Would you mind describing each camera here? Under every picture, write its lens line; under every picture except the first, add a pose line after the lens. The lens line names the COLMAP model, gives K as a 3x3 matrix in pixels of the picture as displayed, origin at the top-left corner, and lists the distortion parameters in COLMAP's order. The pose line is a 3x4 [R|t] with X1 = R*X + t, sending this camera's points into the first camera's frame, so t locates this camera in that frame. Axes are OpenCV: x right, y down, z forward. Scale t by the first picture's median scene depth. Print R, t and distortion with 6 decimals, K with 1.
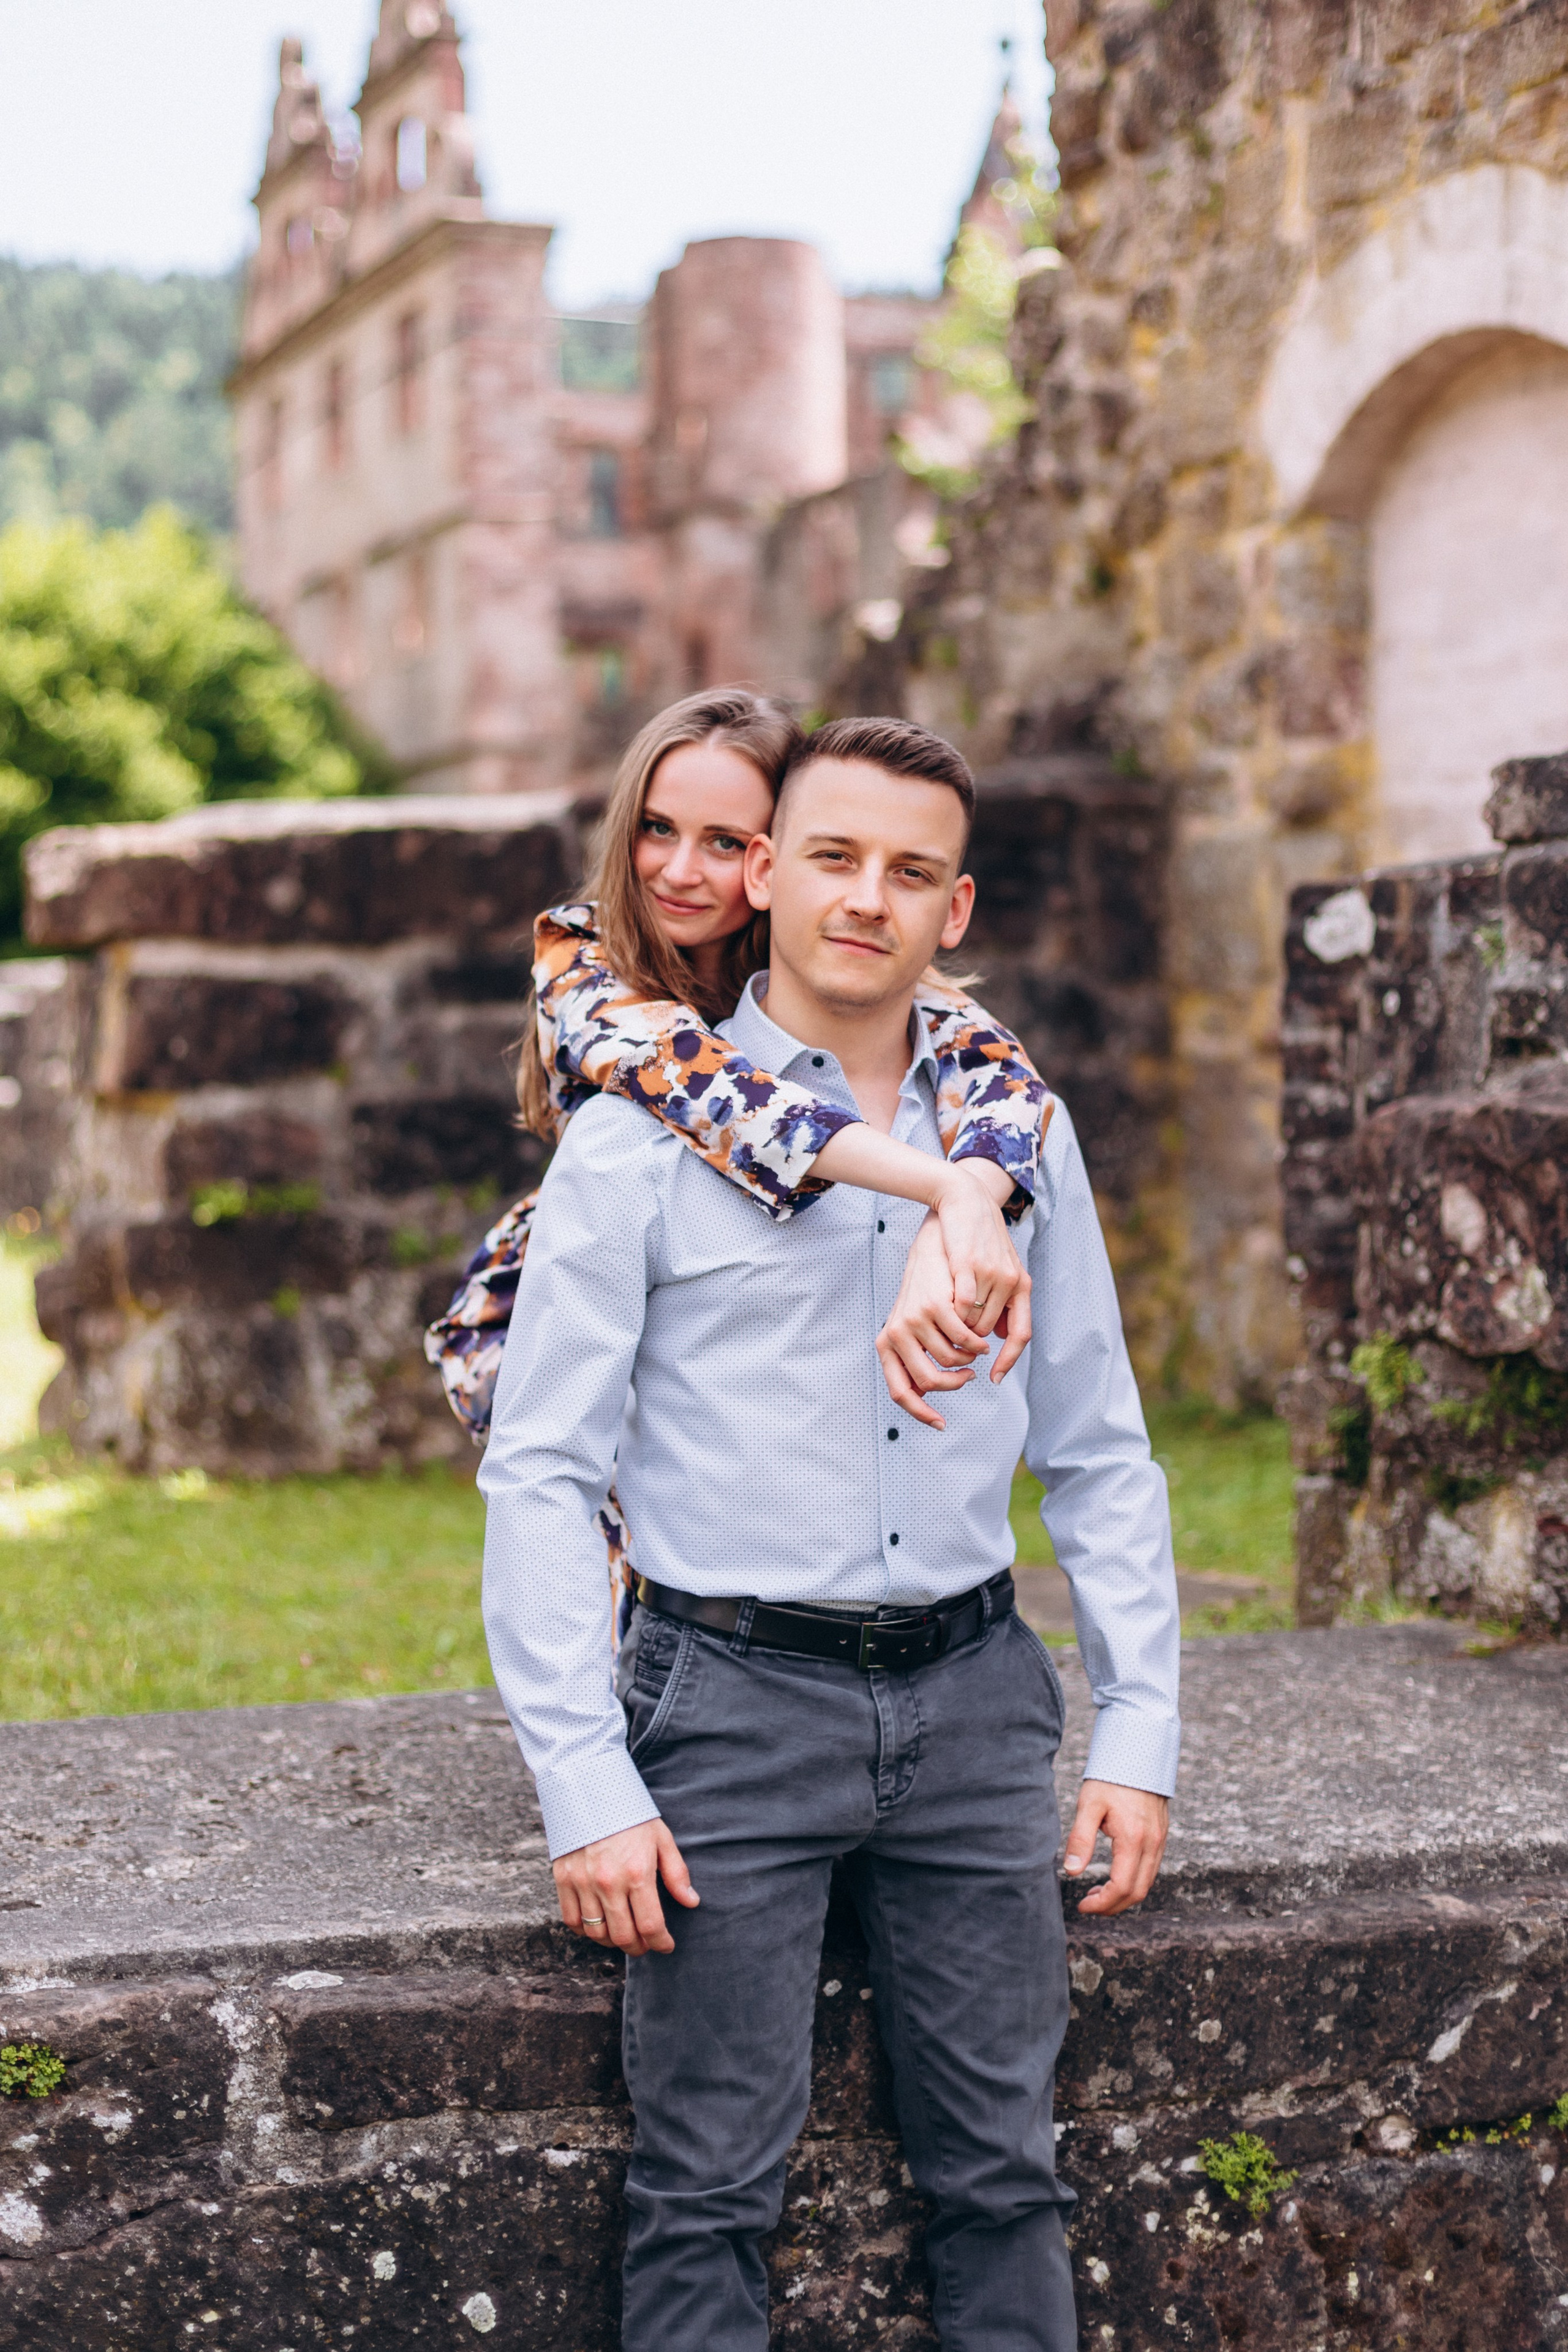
lens RADIAL K [[3643.6, 0, 781.2], [0, 3643.6, 1042.8], [0, 0, 1]] dist [-0.005071, -0.037500]
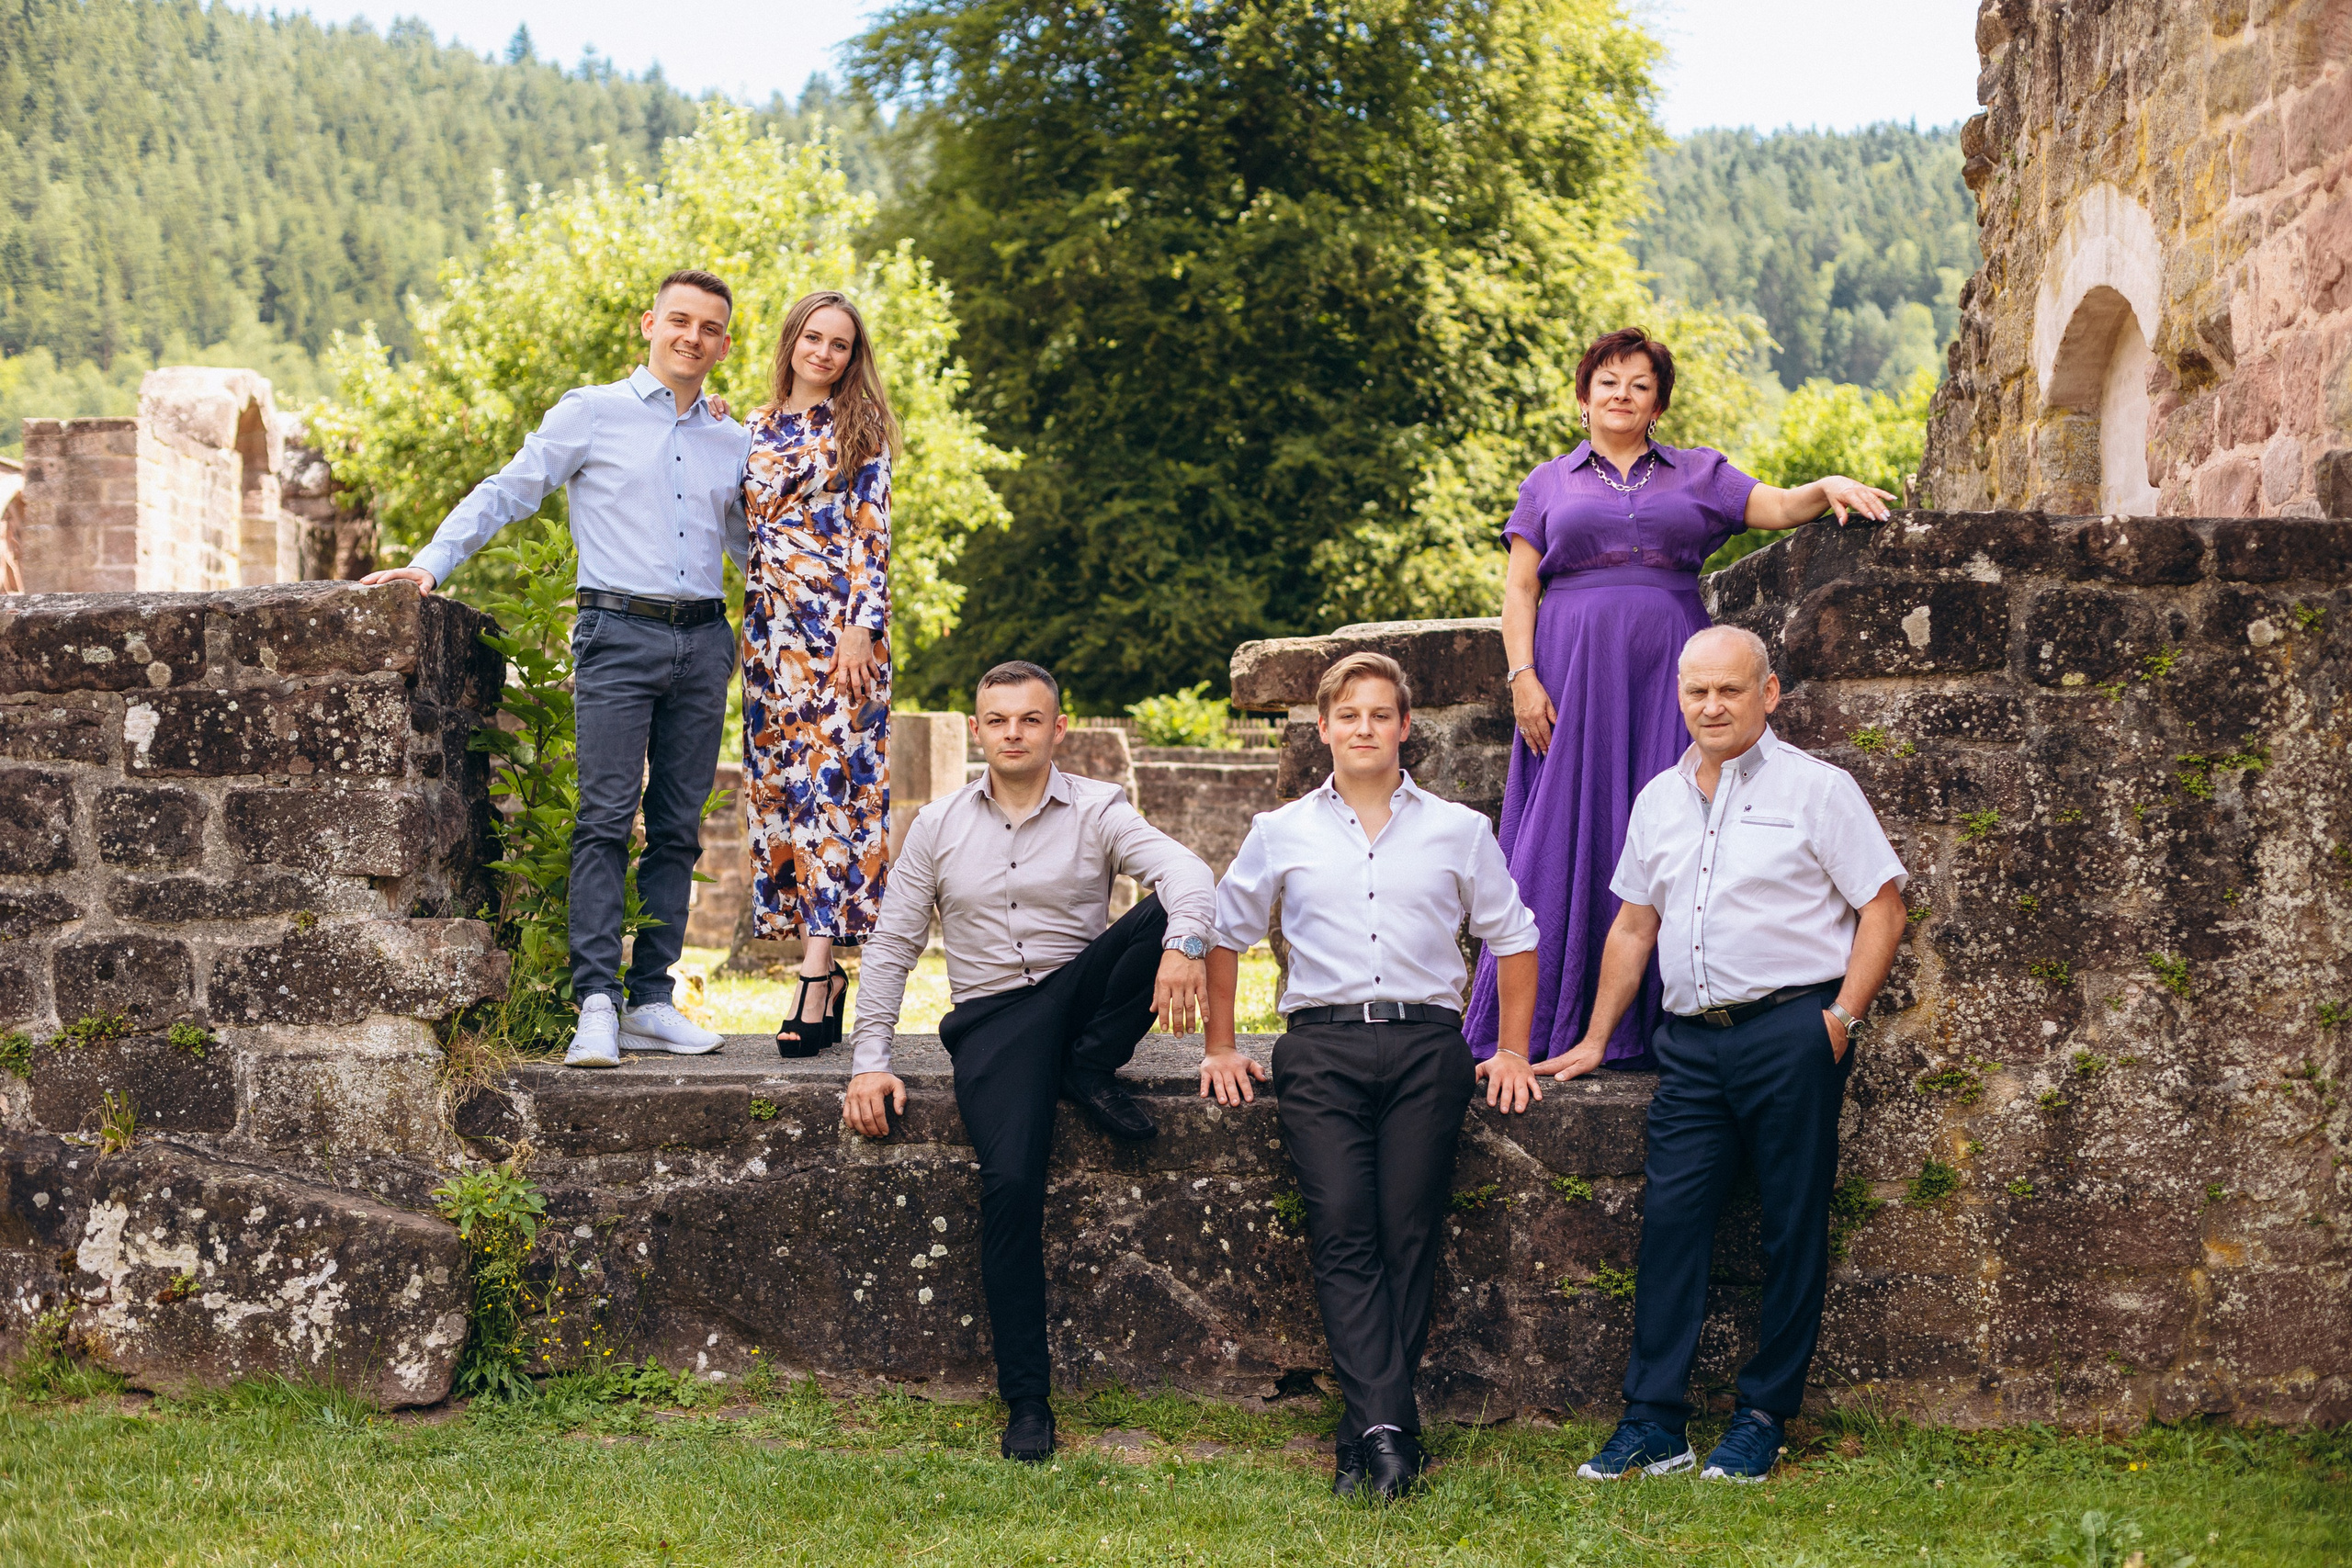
lens RADIAL K [[3211.3, 0, 1258.8], [0, 3211.3, 769.3], [0, 0, 1]] dist [0.004726, -0.023841]
pose [[0.929017, -0.007259, -0.369966, 0.786087], [-0.000861, 0.999762, -0.021779, 0.074229], [0.370036, 0.020551, 0.928790, -0.806169]]
